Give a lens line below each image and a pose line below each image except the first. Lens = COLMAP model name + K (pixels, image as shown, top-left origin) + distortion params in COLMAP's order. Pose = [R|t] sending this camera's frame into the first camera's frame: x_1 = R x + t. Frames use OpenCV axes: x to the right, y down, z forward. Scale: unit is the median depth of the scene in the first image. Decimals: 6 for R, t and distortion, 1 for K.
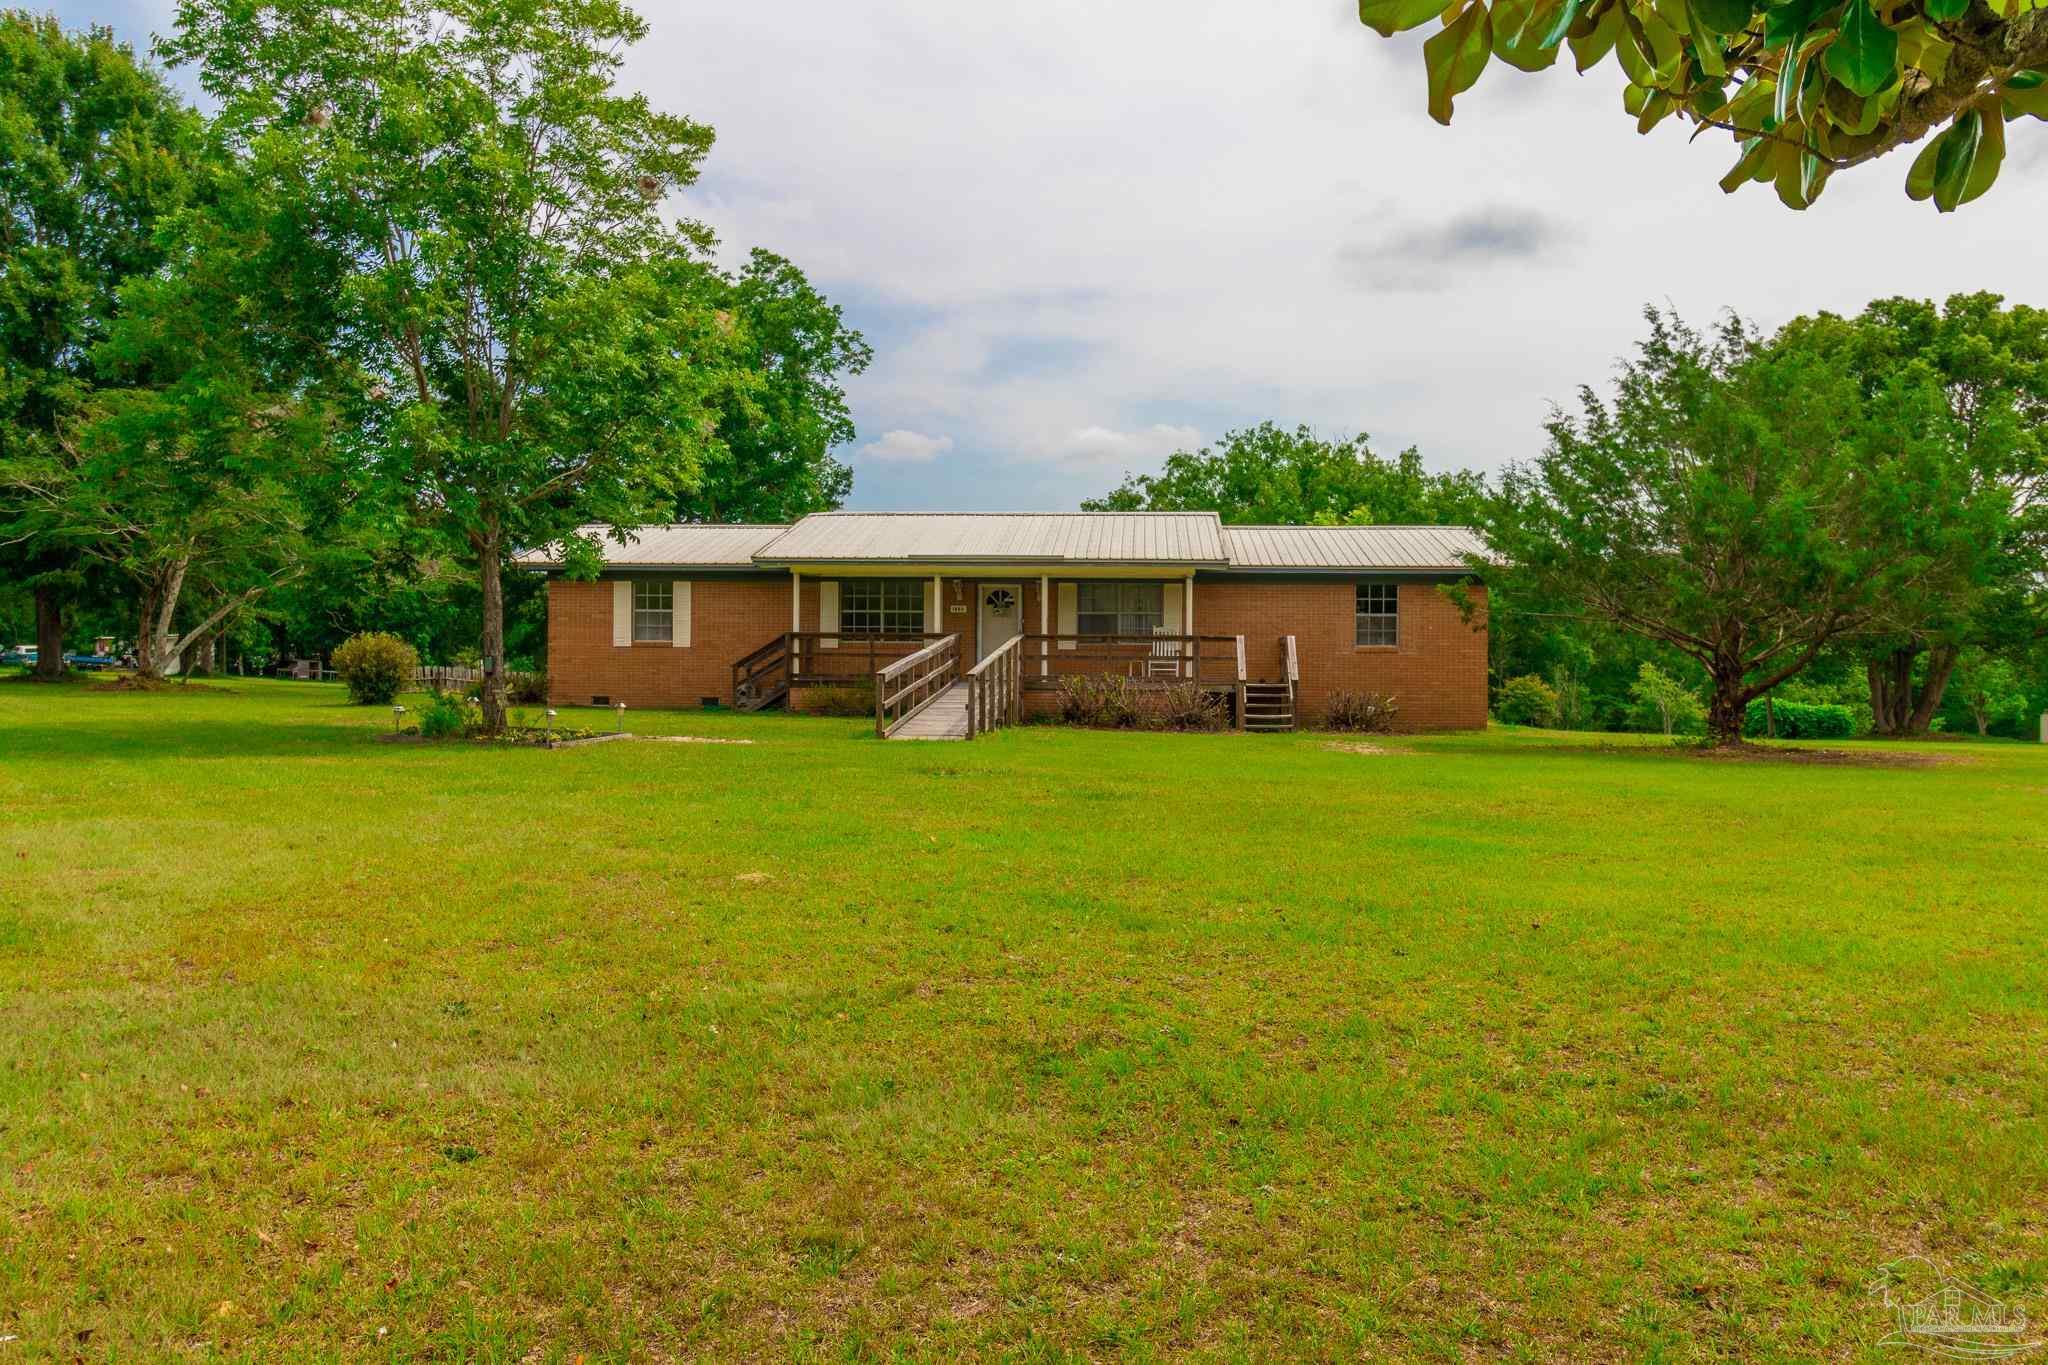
lens RADIAL K [[1708.6, 0, 1021.8], [0, 1708.6, 682.0], [0, 0, 1]] dist [-0.002753, -0.000720]
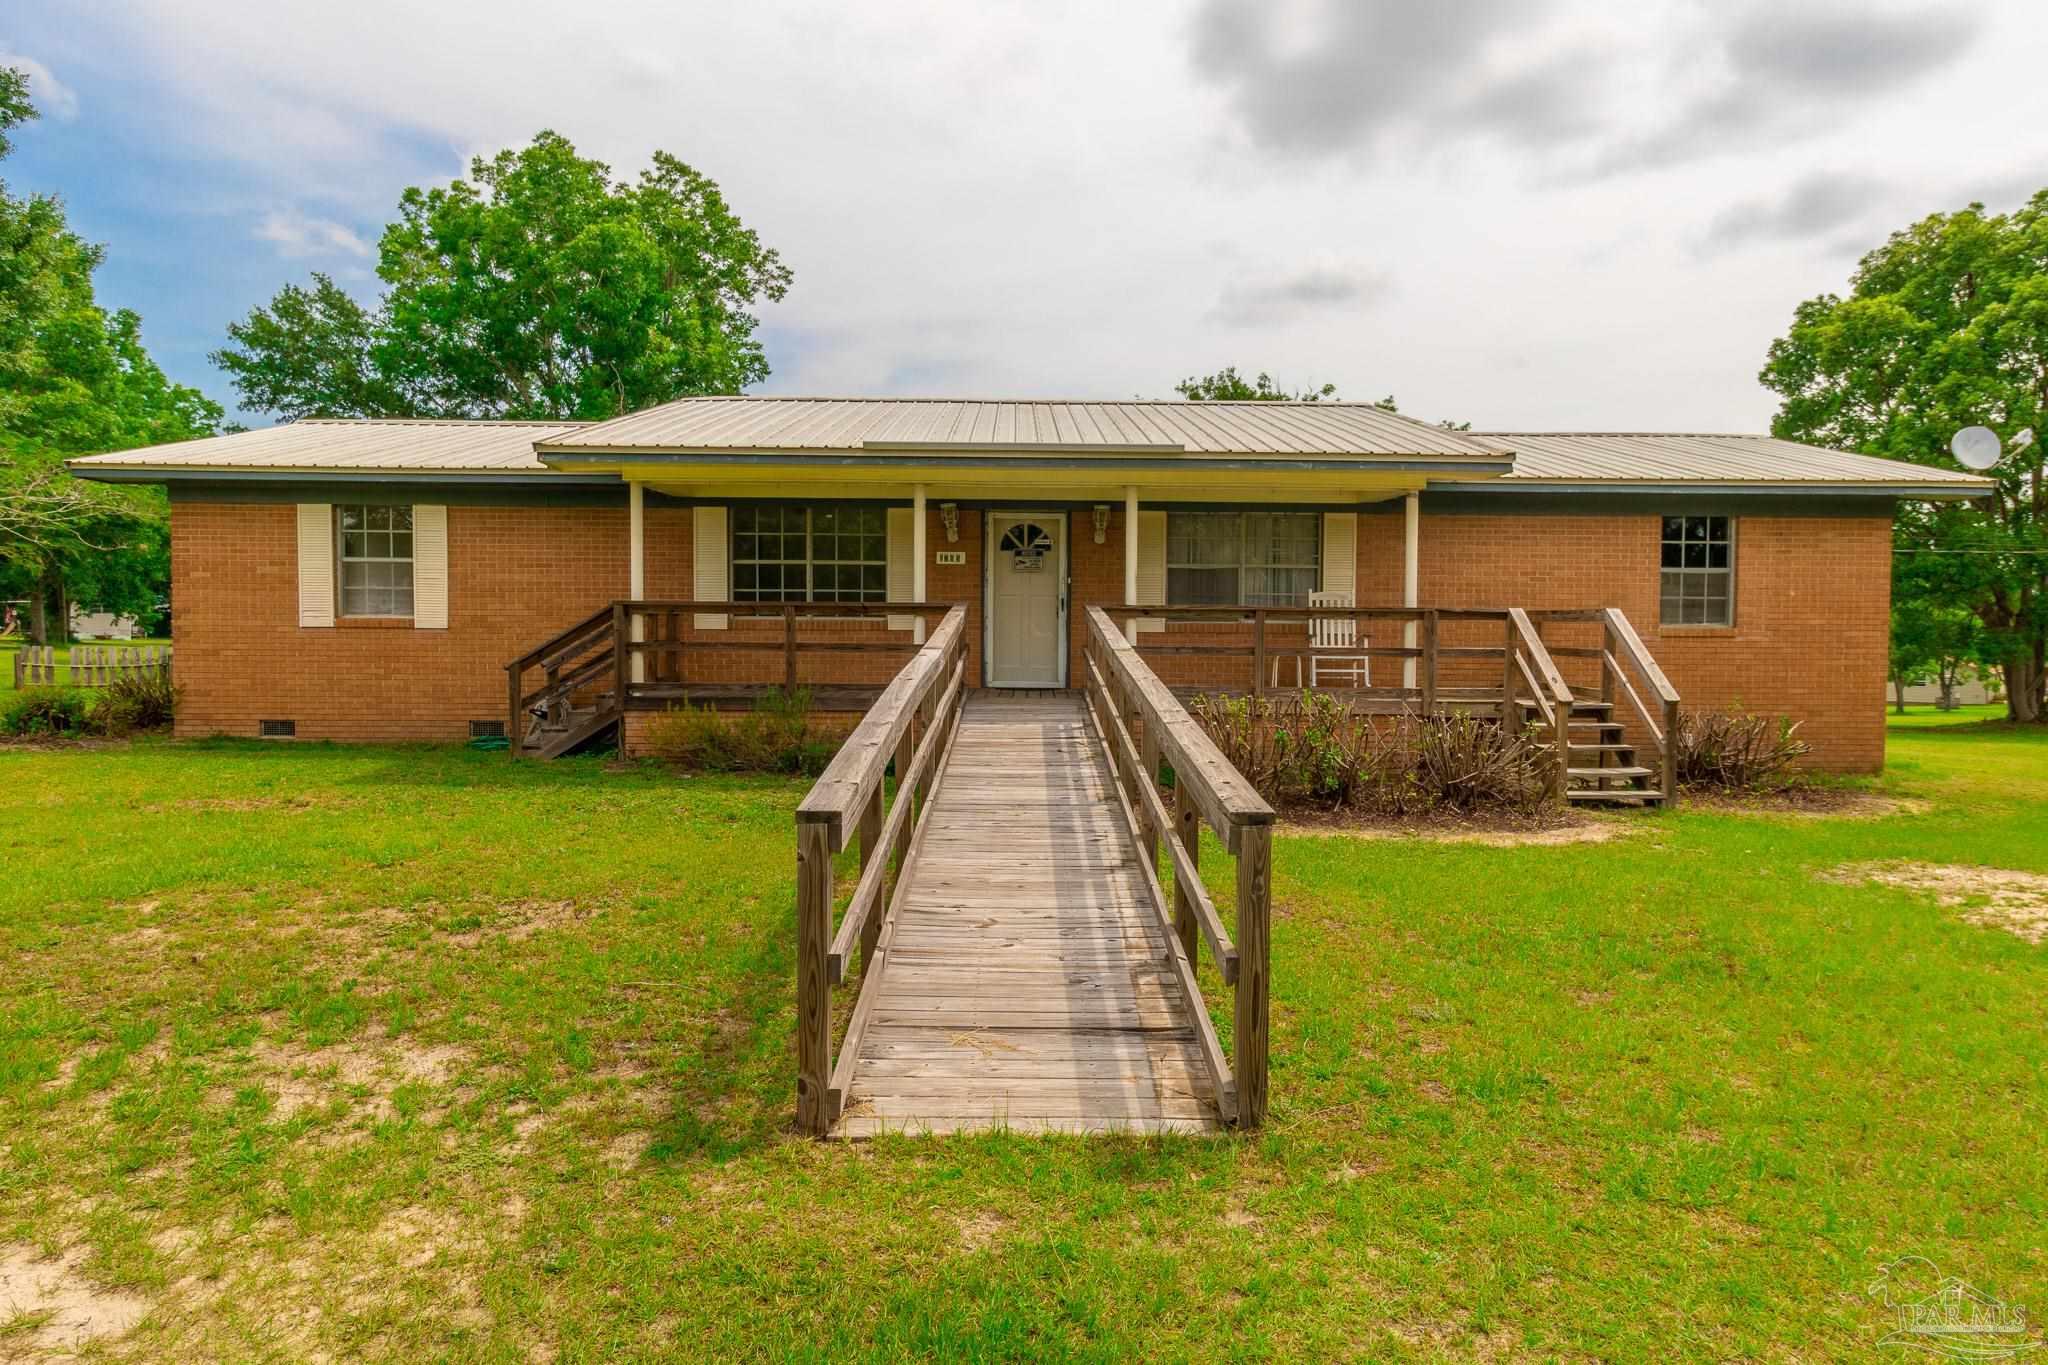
lens RADIAL K [[1319.7, 0, 1027.2], [0, 1319.7, 680.1], [0, 0, 1]] dist [0.007992, 0.001709]
pose [[0.996388, -0.004183, 0.084818, -0.048436], [0.001275, 0.999410, 0.034313, -0.018154], [-0.084912, -0.034081, 0.995805, 0.575705]]
